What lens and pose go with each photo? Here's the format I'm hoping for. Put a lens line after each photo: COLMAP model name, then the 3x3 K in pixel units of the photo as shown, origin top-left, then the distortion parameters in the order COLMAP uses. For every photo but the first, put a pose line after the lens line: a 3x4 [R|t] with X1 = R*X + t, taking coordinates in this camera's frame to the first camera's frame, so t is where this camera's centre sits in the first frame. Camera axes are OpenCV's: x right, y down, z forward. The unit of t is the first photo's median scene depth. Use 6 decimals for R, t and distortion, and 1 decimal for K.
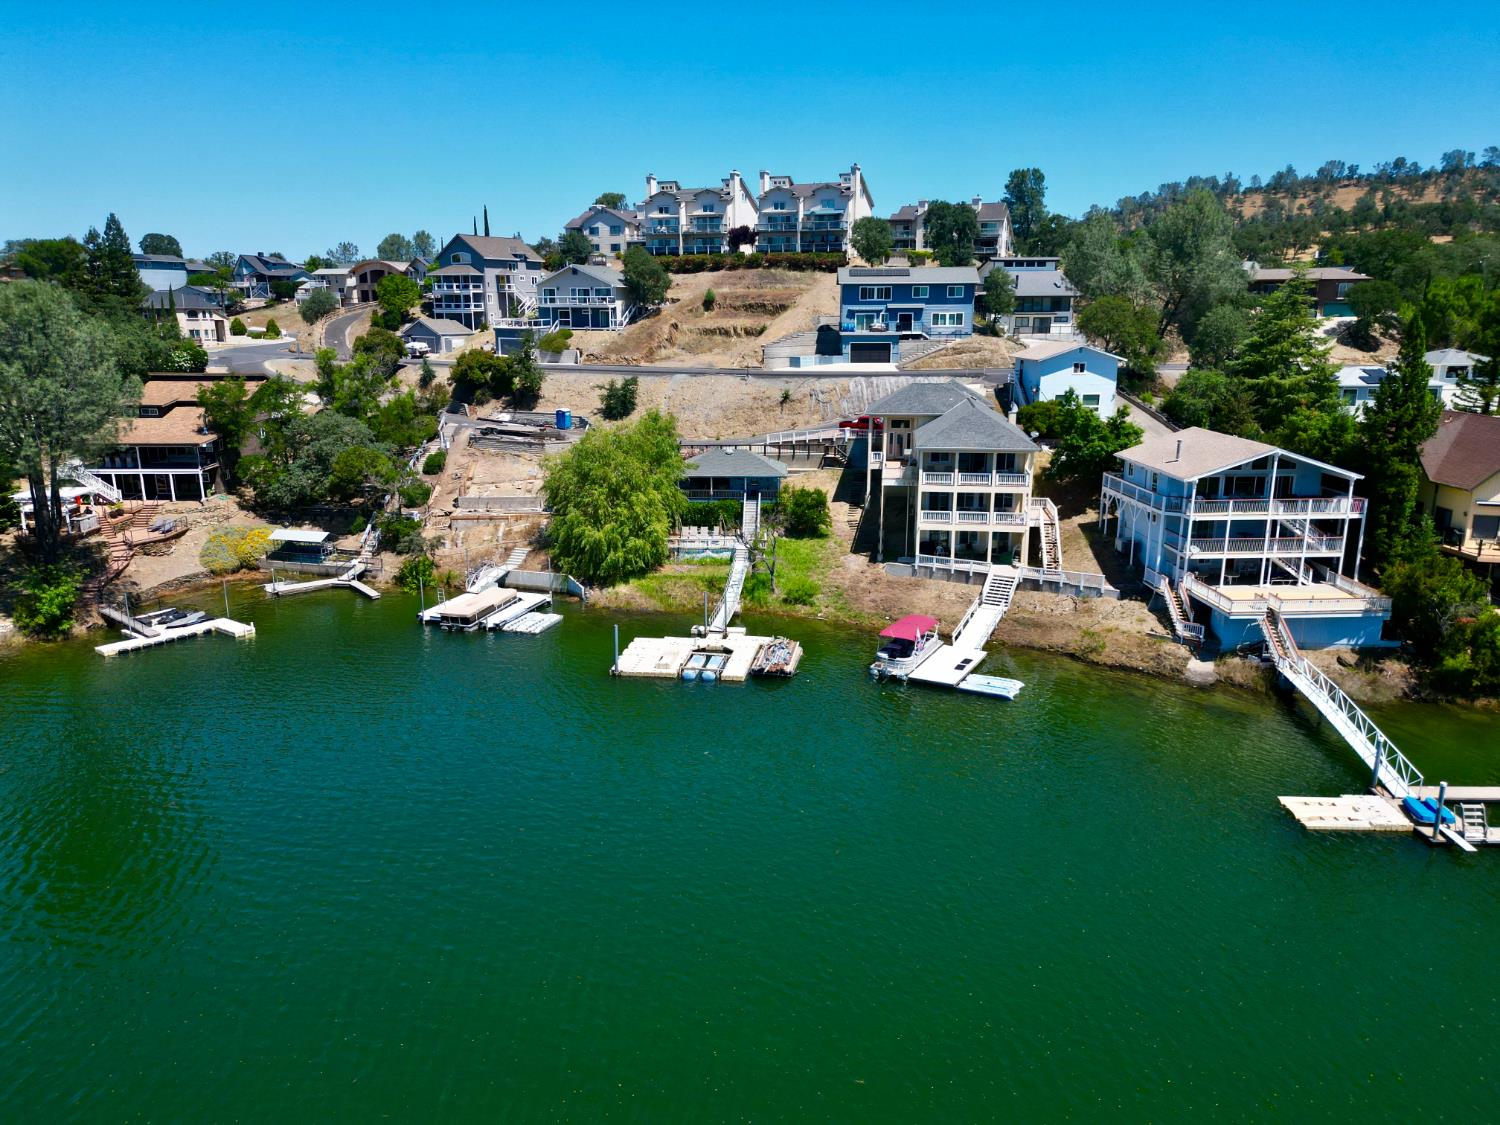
lens RADIAL K [[1045.5, 0, 750.6], [0, 1045.5, 562.2], [0, 0, 1]] dist [0.046670, -0.040894]
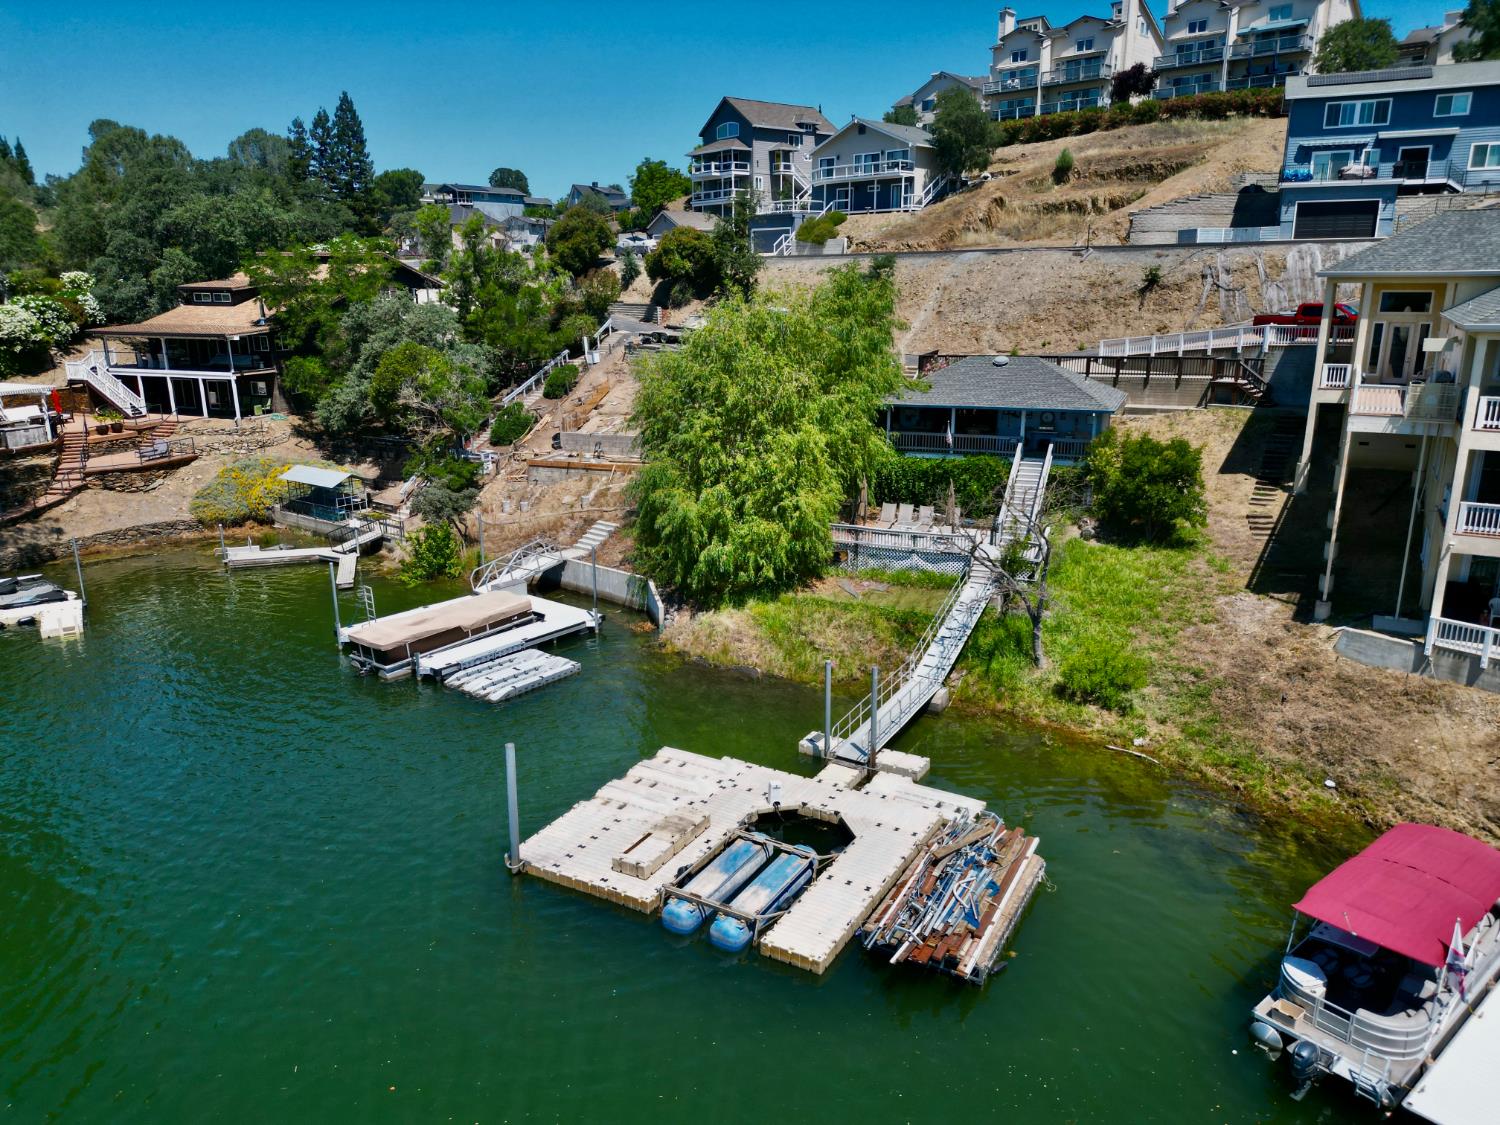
lens RADIAL K [[1045.5, 0, 751.1], [0, 1045.5, 562.0], [0, 0, 1]] dist [0.046670, -0.040894]
pose [[0.930213, 0.089694, -0.355892, 0.056294], [-0.081973, 0.995957, 0.036750, -0.018373], [0.357749, -0.005012, 0.933804, 0.489969]]
